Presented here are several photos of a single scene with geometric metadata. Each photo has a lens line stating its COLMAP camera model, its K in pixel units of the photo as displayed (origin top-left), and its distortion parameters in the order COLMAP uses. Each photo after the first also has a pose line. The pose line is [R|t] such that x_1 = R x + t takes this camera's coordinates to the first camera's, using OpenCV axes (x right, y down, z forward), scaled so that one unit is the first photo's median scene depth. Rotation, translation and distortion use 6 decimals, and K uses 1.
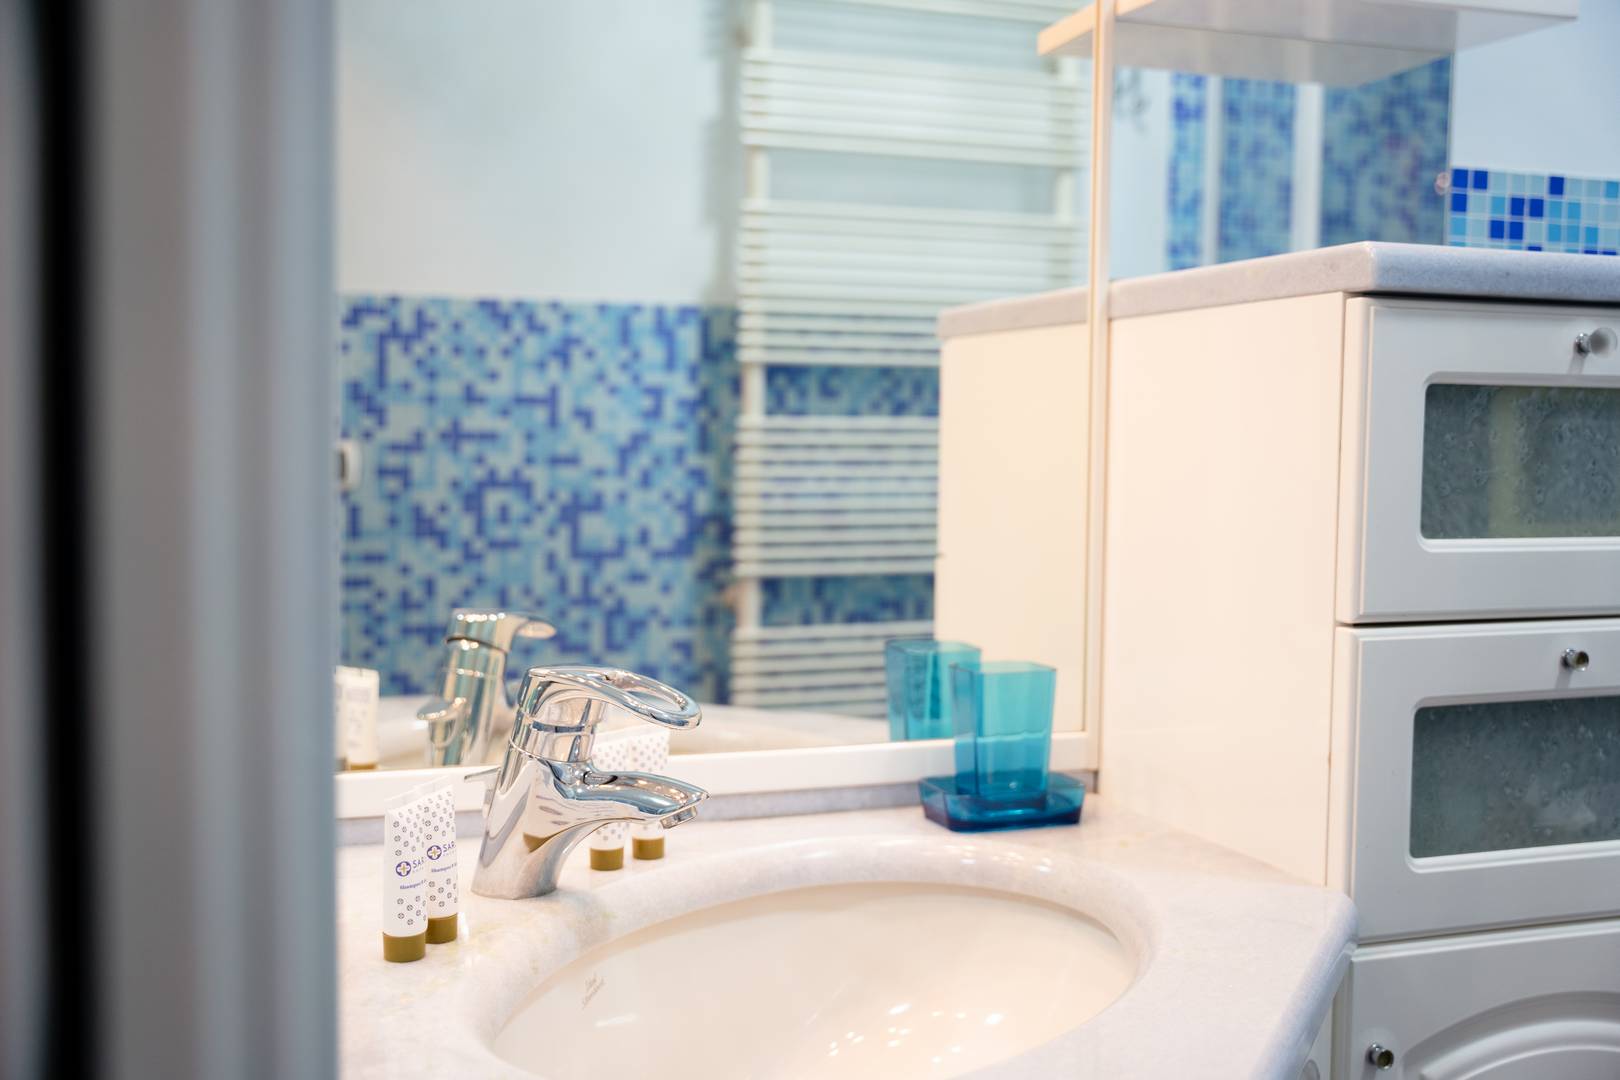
lens RADIAL K [[1708.6, 0, 810.0], [0, 1708.6, 540.0], [0, 0, 1]] dist [-0.002425, 0.007997]
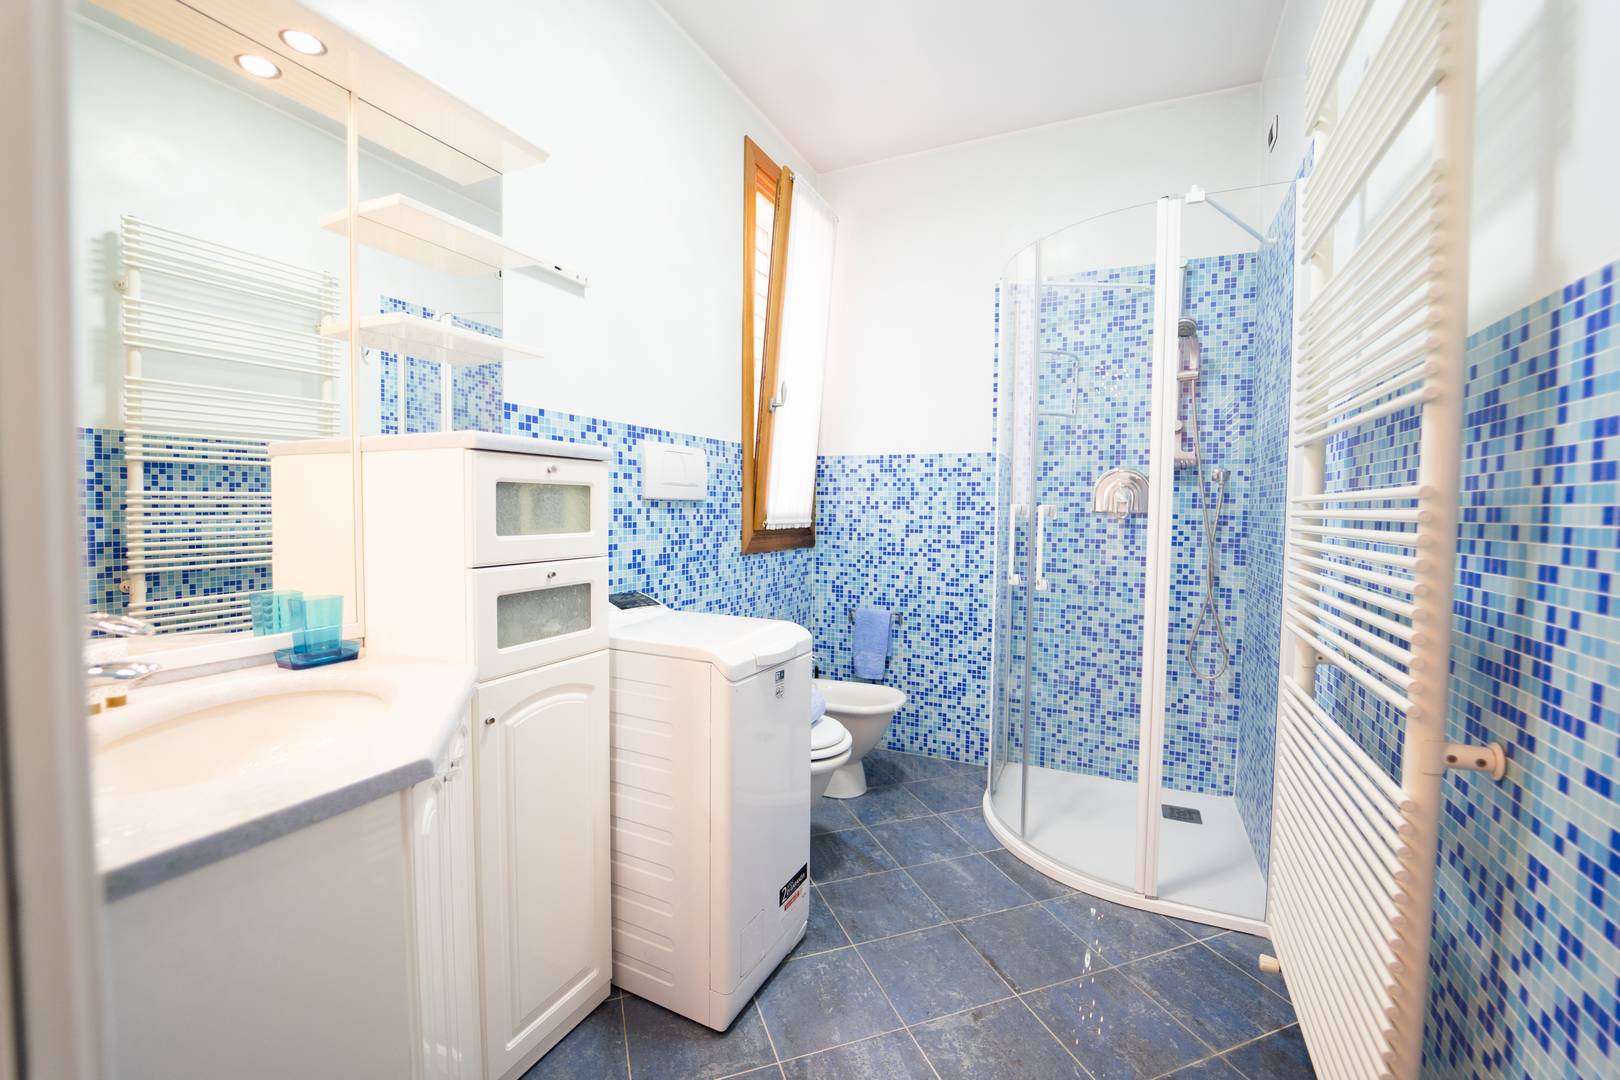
lens RADIAL K [[669.6, 0, 812.2], [0, 669.6, 536.8], [0, 0, 1]] dist [-0.021189, 0.000906]
pose [[0.711294, -0.036198, 0.701962, -0.031531], [0.040340, 0.999129, 0.010646, 0.006711], [-0.701736, 0.020744, 0.712135, -0.106746]]
